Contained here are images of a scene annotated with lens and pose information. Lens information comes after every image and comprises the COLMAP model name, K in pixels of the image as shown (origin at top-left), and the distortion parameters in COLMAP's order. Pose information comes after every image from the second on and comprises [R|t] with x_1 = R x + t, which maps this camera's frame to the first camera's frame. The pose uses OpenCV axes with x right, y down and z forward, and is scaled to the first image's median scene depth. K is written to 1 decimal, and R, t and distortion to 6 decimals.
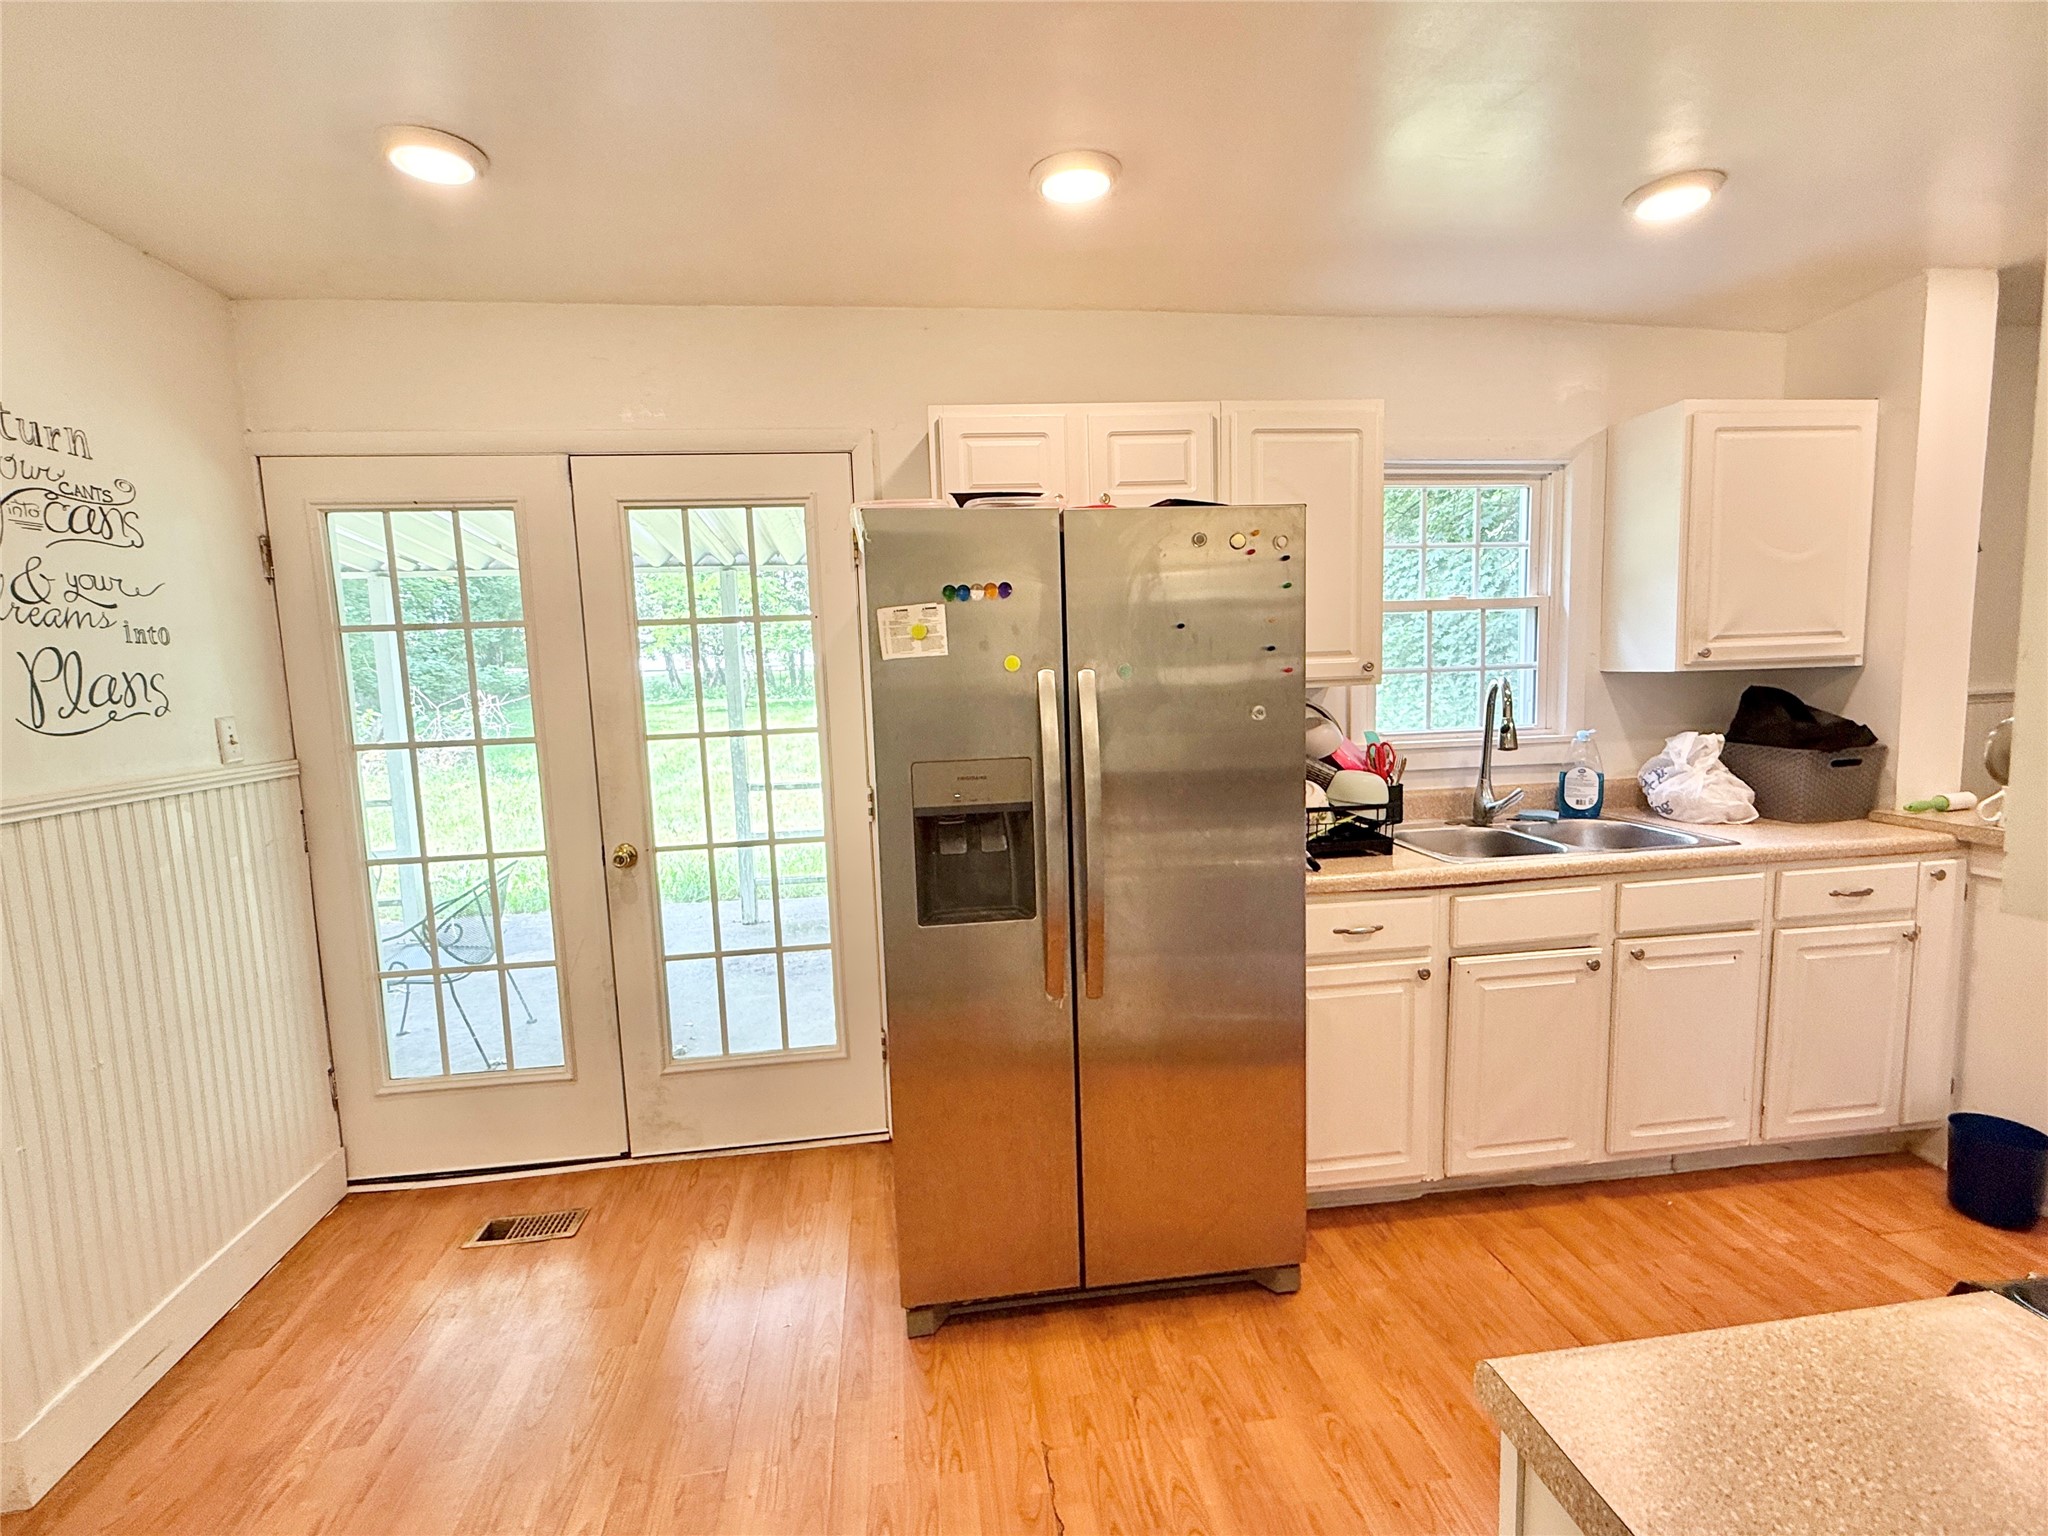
lens RADIAL K [[952.2, 0, 1023.2], [0, 952.2, 766.8], [0, 0, 1]] dist [-0.003554, -0.000208]
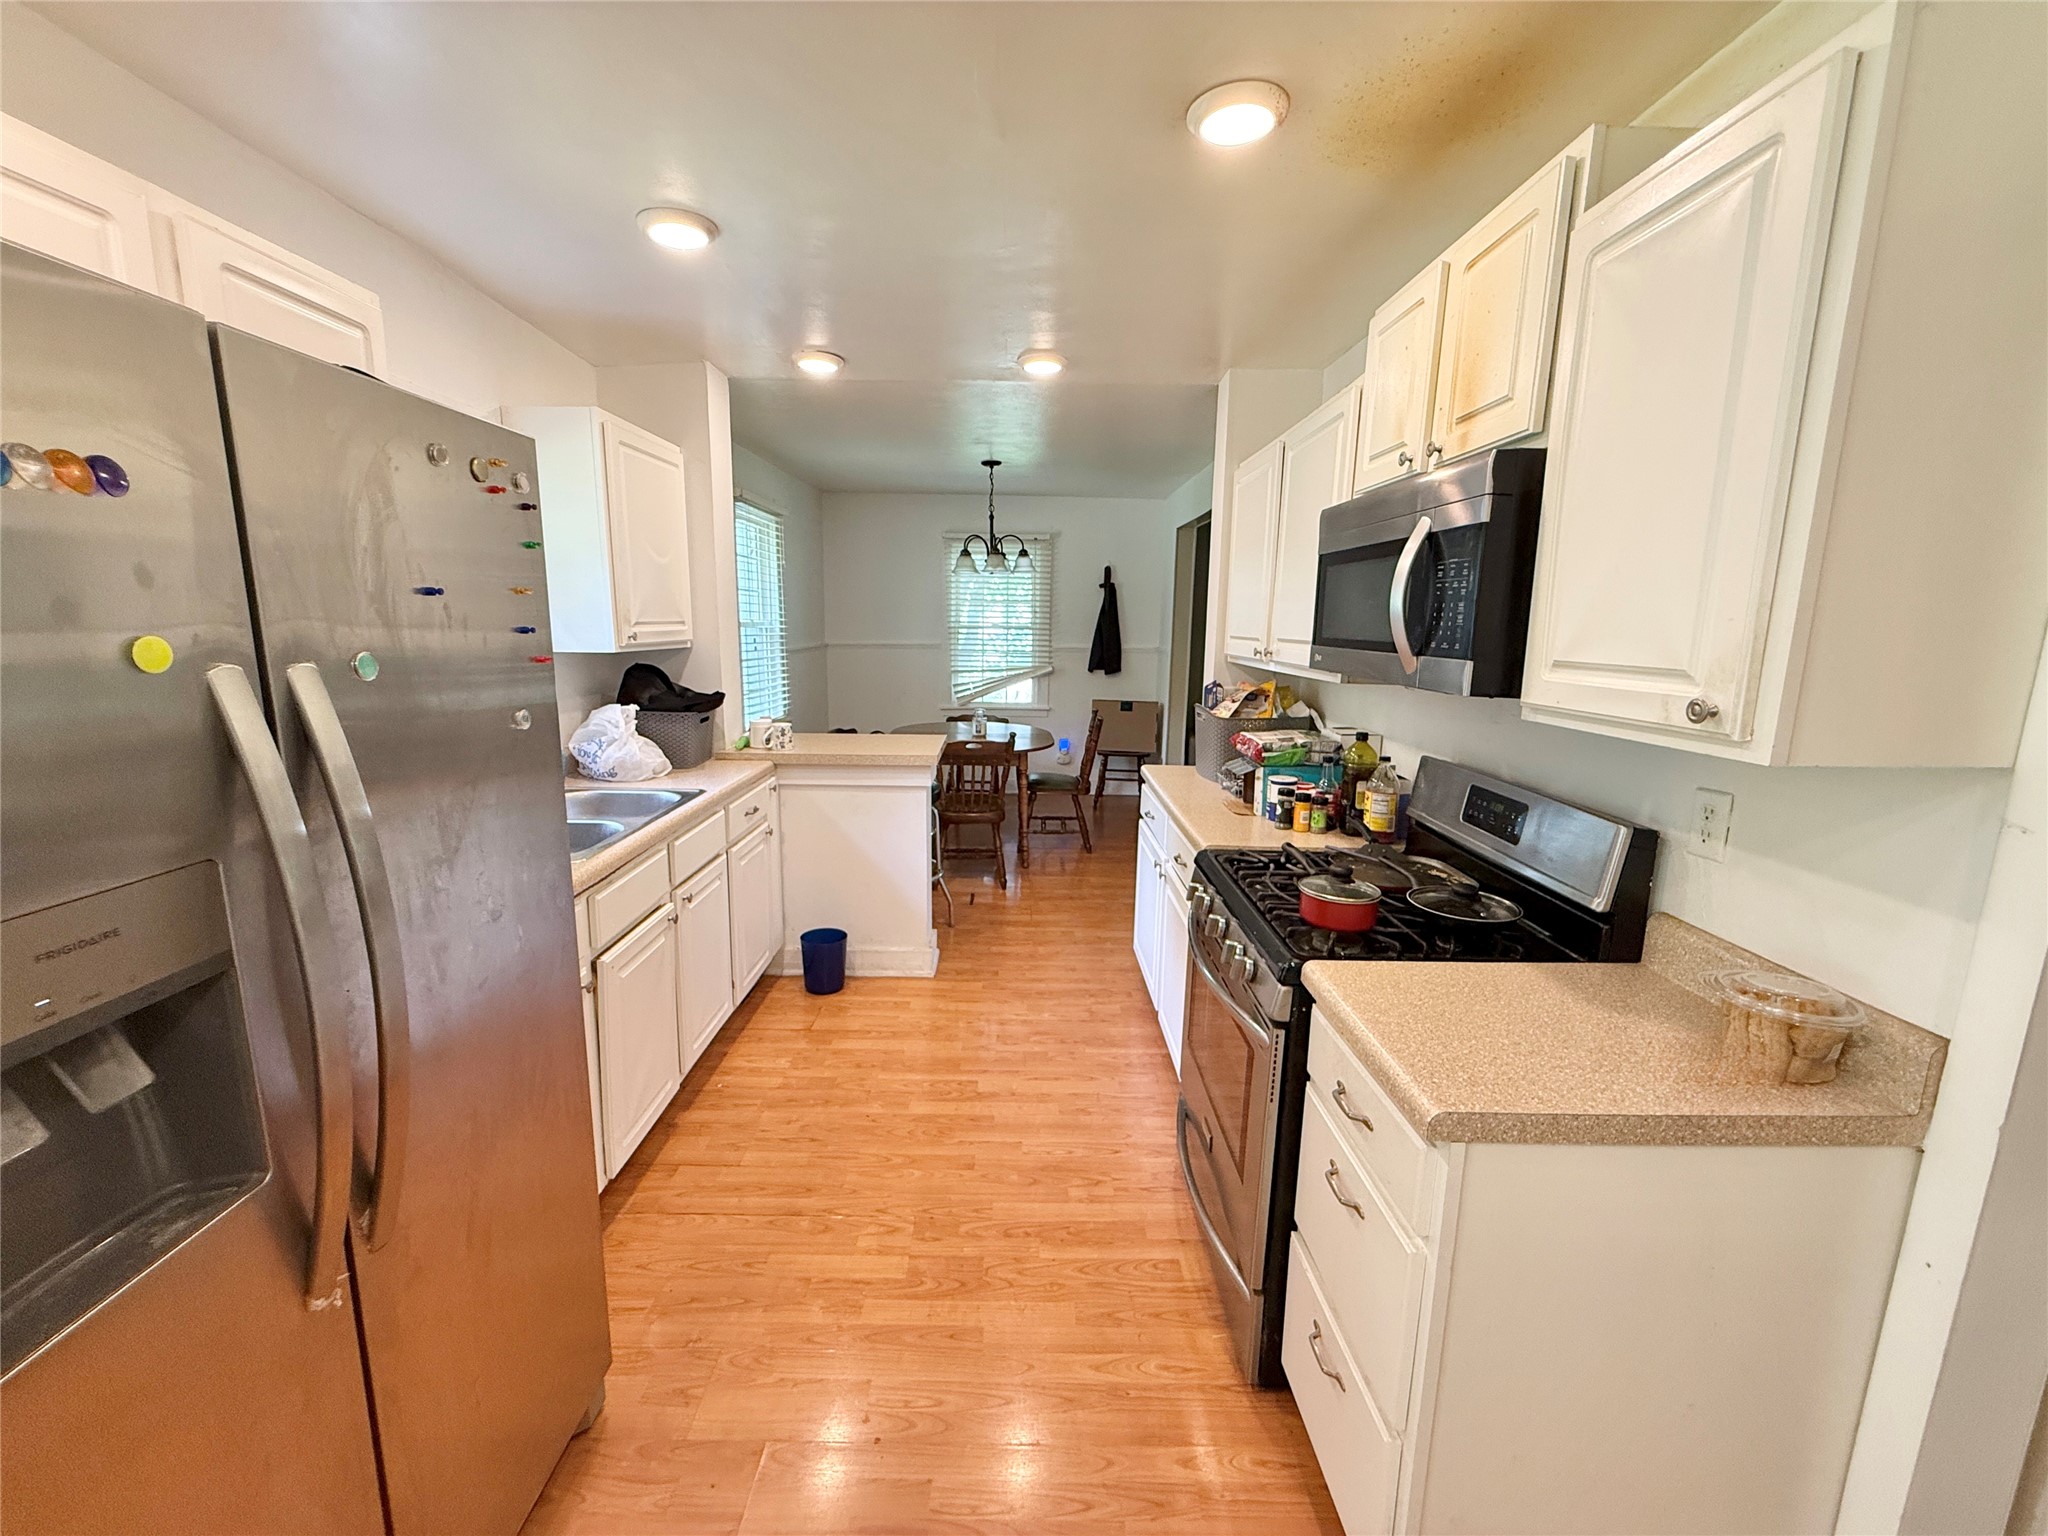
lens RADIAL K [[819.4, 0, 1024.0], [0, 819.4, 765.2], [0, 0, 1]] dist [0.004297, 0.000185]
pose [[0.119165, -0.140934, 0.982821, -0.258672], [0.091045, 0.987255, 0.130531, -0.055167], [-0.988691, 0.073927, 0.130477, 0.433590]]
